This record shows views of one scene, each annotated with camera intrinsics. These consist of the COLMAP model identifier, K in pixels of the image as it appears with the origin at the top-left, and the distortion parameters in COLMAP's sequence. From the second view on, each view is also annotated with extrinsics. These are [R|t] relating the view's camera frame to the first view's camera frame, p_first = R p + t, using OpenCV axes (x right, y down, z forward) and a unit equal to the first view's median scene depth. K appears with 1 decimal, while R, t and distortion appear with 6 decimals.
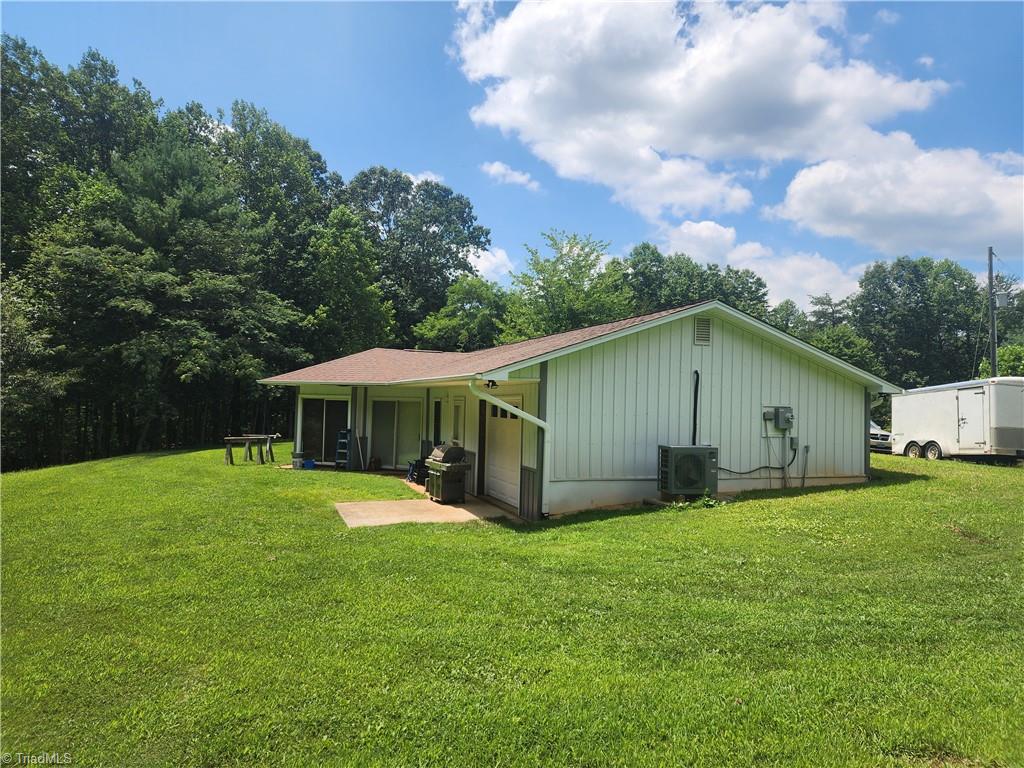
lens RADIAL K [[689.7, 0, 509.5], [0, 689.7, 385.0], [0, 0, 1]] dist [0.055157, -0.018543]
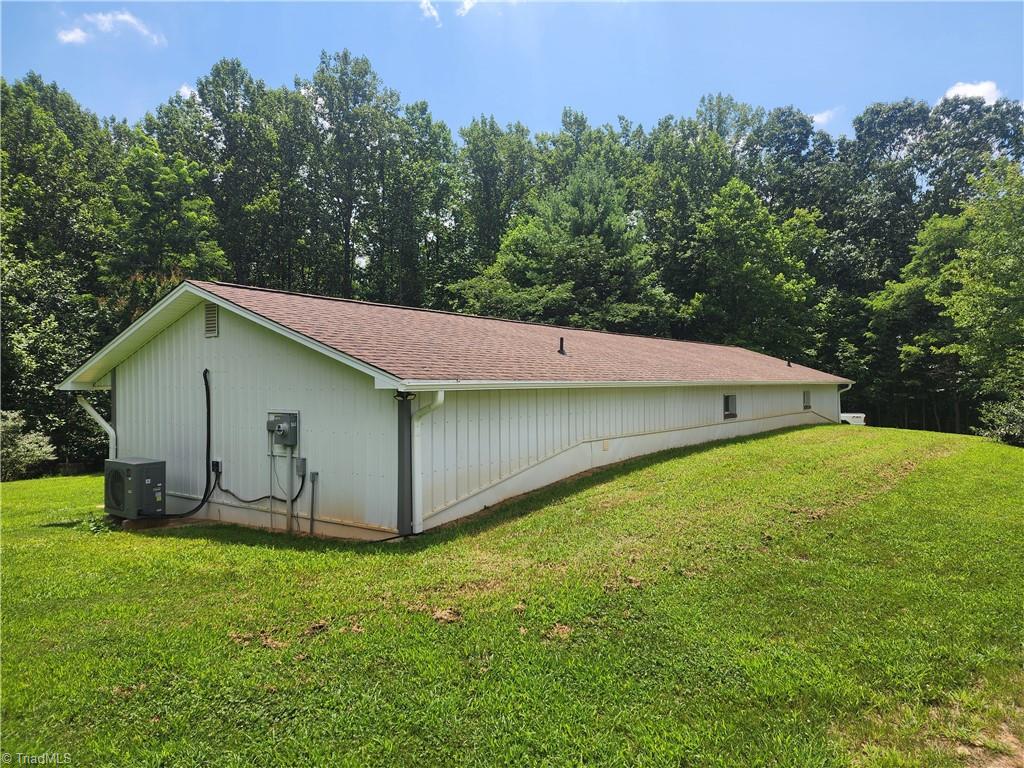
lens RADIAL K [[689.7, 0, 509.2], [0, 689.7, 383.2], [0, 0, 1]] dist [0.055157, -0.018543]
pose [[0.539258, -0.032115, -0.841528, 1.066978], [0.041979, 0.999055, -0.011225, 0.016221], [0.841093, -0.029274, 0.540097, 0.781913]]
